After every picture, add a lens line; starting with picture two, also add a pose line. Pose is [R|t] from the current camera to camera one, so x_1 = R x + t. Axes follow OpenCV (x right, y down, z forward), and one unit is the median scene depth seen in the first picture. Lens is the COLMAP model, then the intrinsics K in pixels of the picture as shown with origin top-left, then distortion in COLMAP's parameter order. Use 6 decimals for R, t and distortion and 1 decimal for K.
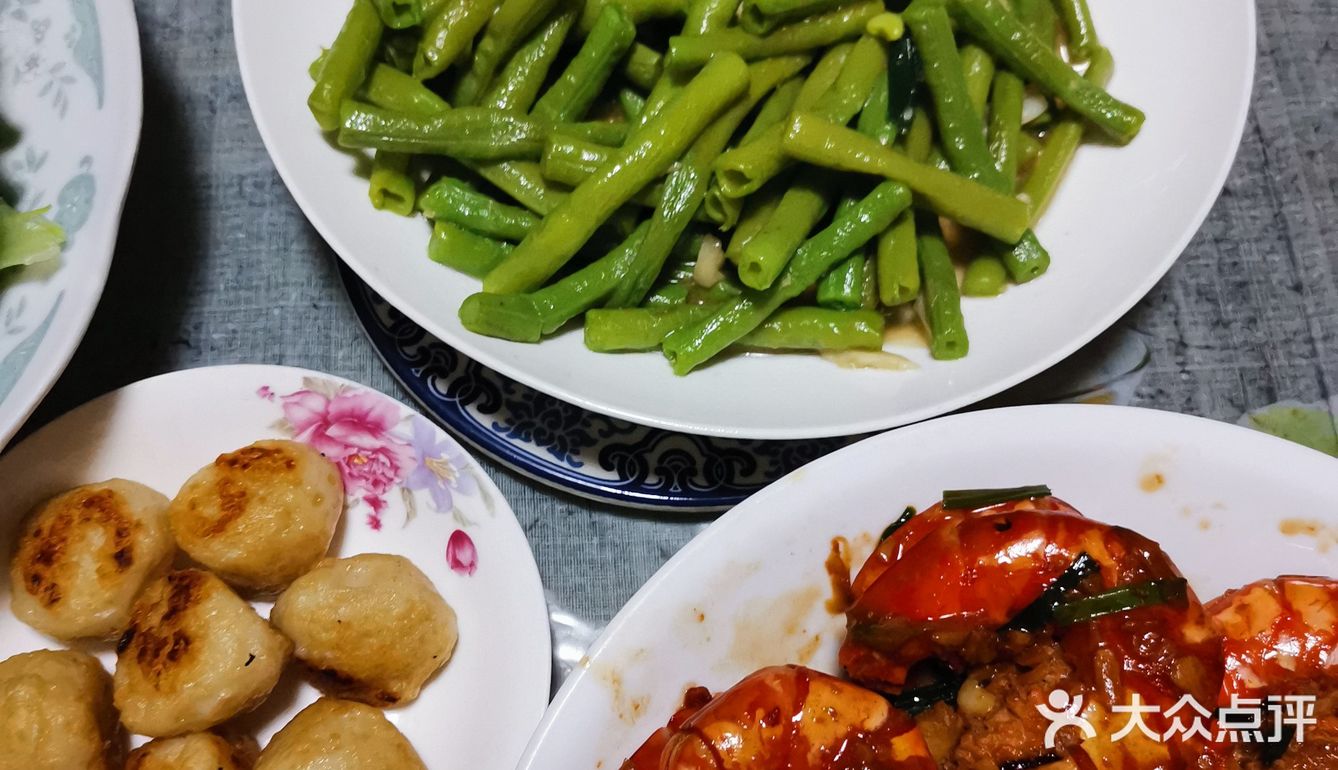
lens RADIAL K [[1338.1, 0, 661.4], [0, 1338.1, 381.0], [0, 0, 1]] dist [0.029018, 0.000000]
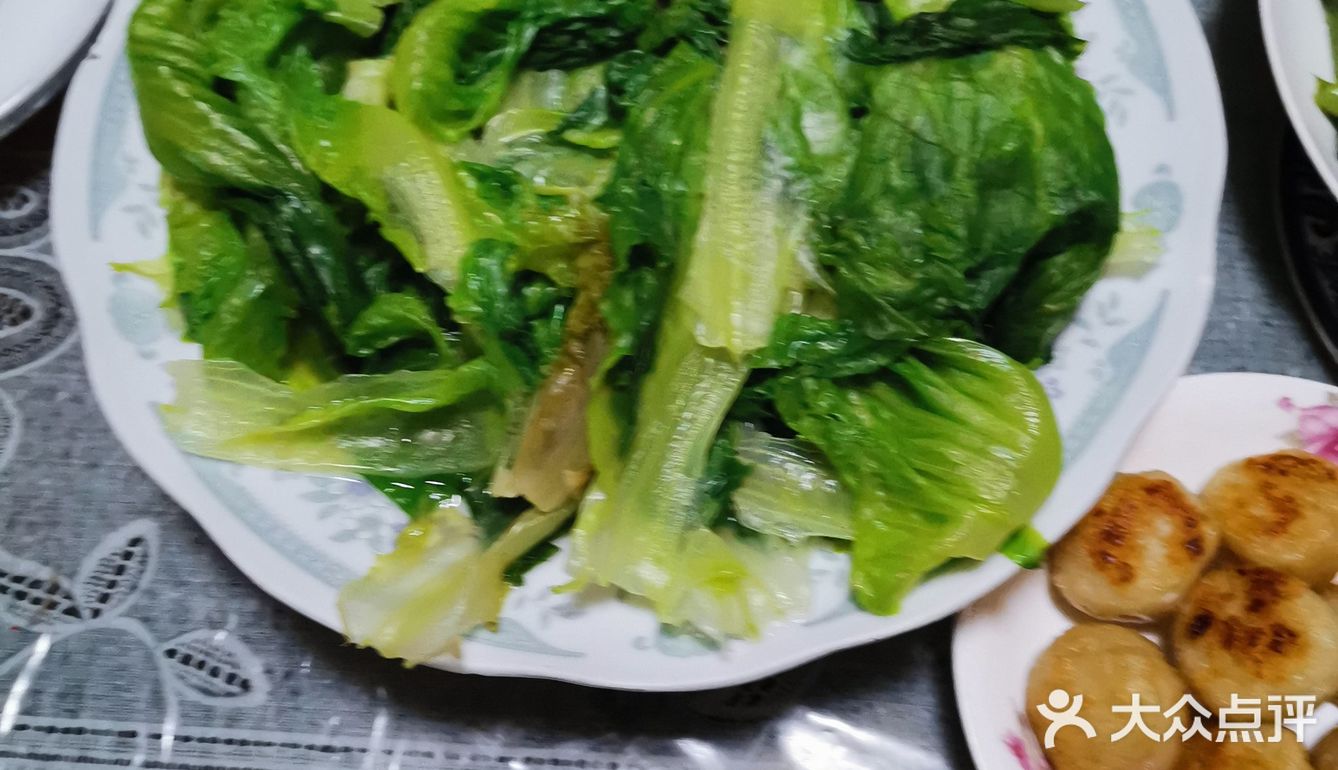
lens RADIAL K [[1338.1, 0, 664.5], [0, 1338.1, 386.2], [0, 0, 1]] dist [0.029018, 0.000000]
pose [[0.984791, 0.098501, -0.143122, -0.653350], [-0.101762, 0.994686, -0.015632, 0.063822], [0.140821, 0.029959, 0.989582, -0.097357]]
